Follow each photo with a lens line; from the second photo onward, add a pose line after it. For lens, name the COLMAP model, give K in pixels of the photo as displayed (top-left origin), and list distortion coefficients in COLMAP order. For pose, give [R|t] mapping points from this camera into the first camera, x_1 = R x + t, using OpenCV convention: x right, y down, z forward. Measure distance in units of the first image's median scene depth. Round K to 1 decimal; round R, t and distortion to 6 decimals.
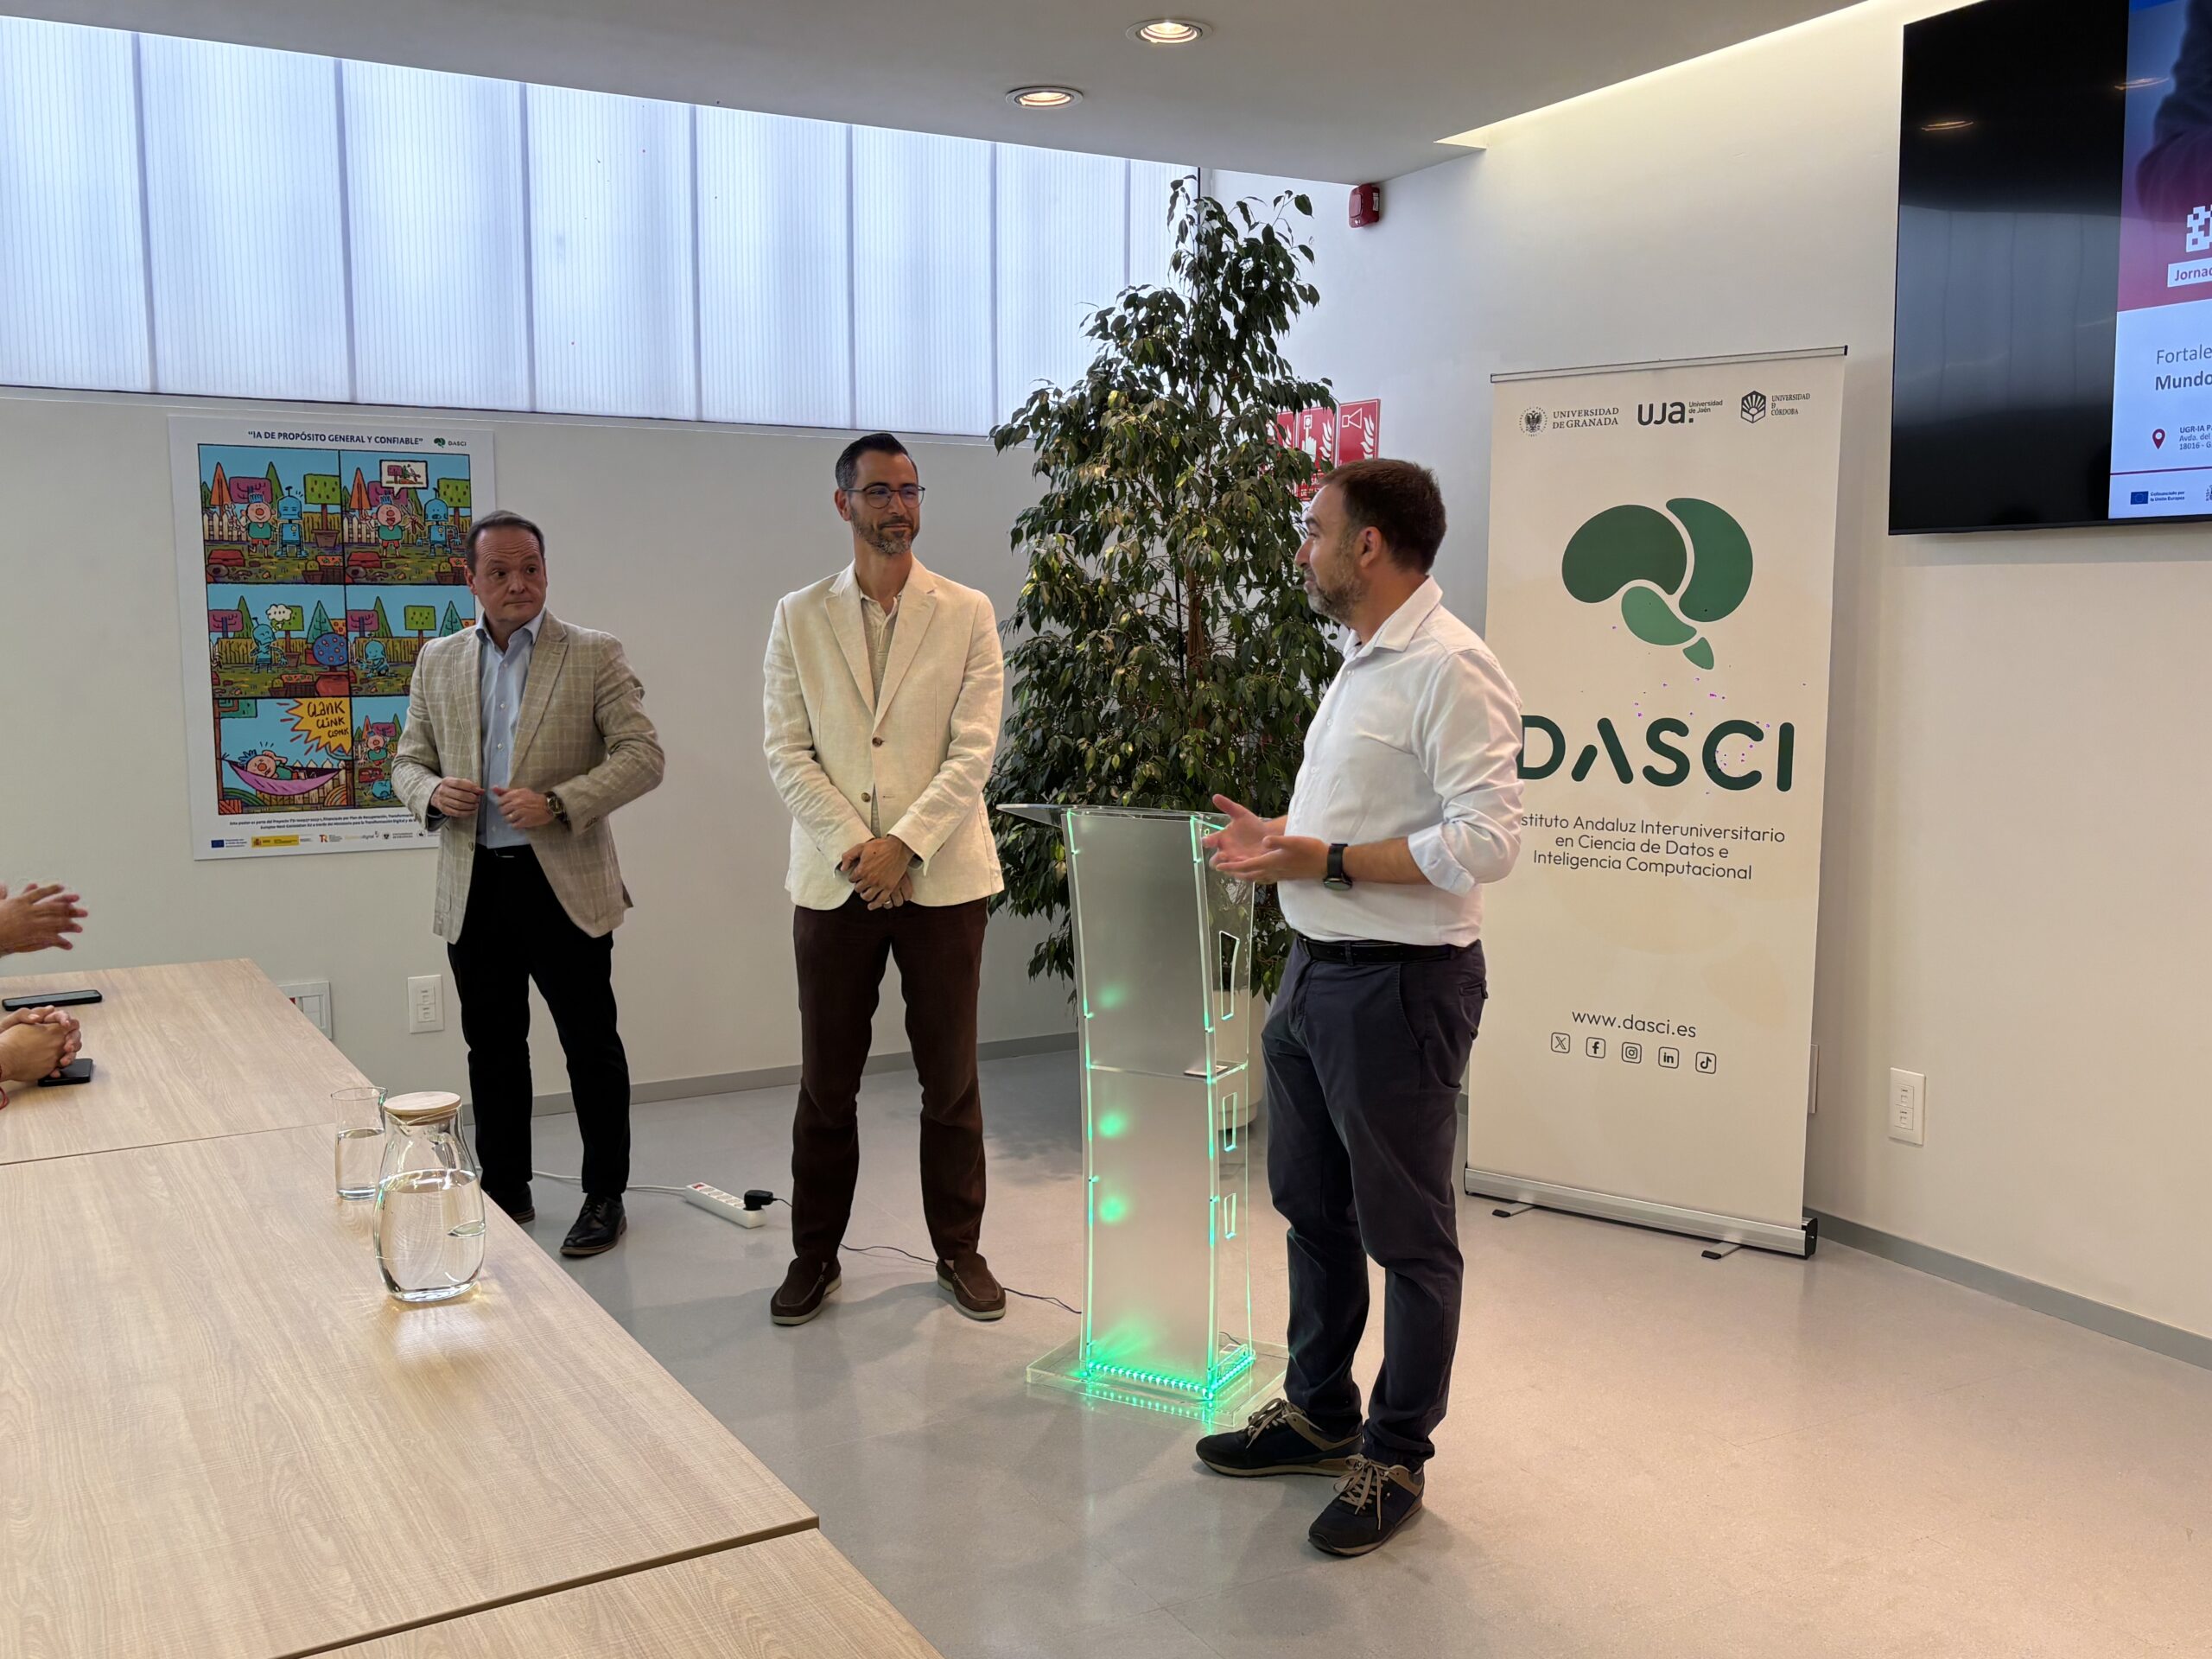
lens RADIAL K [[1997.2, 0, 1072.1], [0, 1997.2, 848.0], [0, 0, 1]] dist [0.071490, -0.104876]
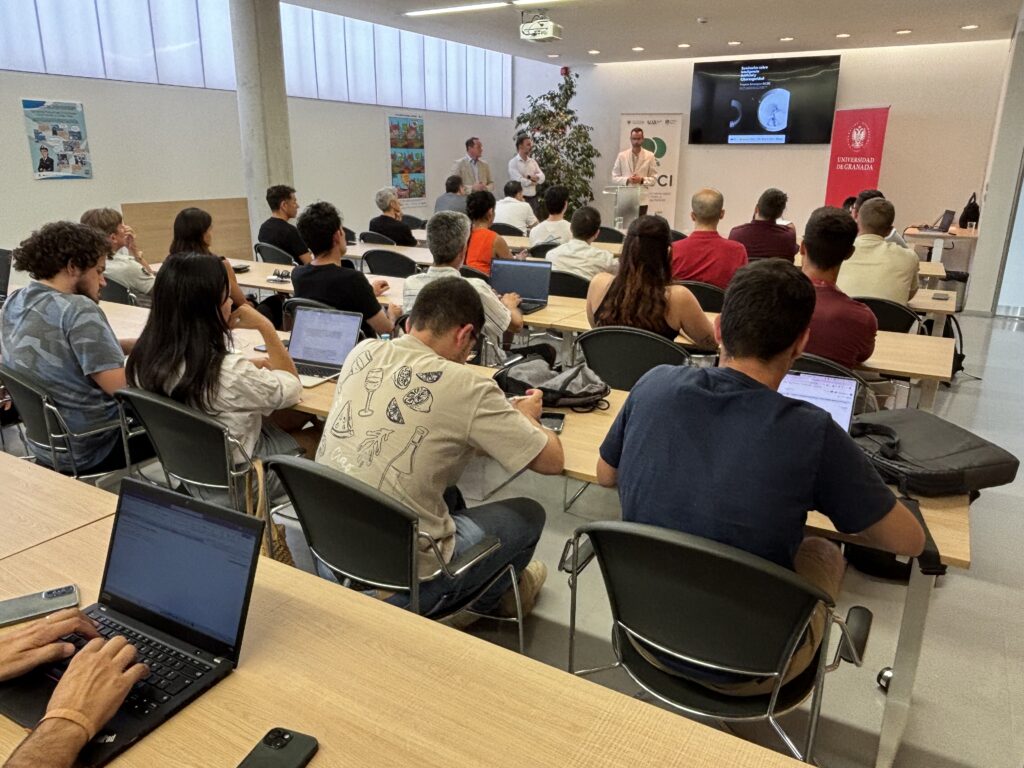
lens RADIAL K [[757.4, 0, 505.9], [0, 757.4, 373.8], [0, 0, 1]] dist [0.000148, 0.001254]
pose [[0.848804, -0.140958, 0.509570, -1.217379], [0.054400, 0.981974, 0.181020, 0.081073], [-0.525901, -0.125930, 0.841172, -0.702548]]
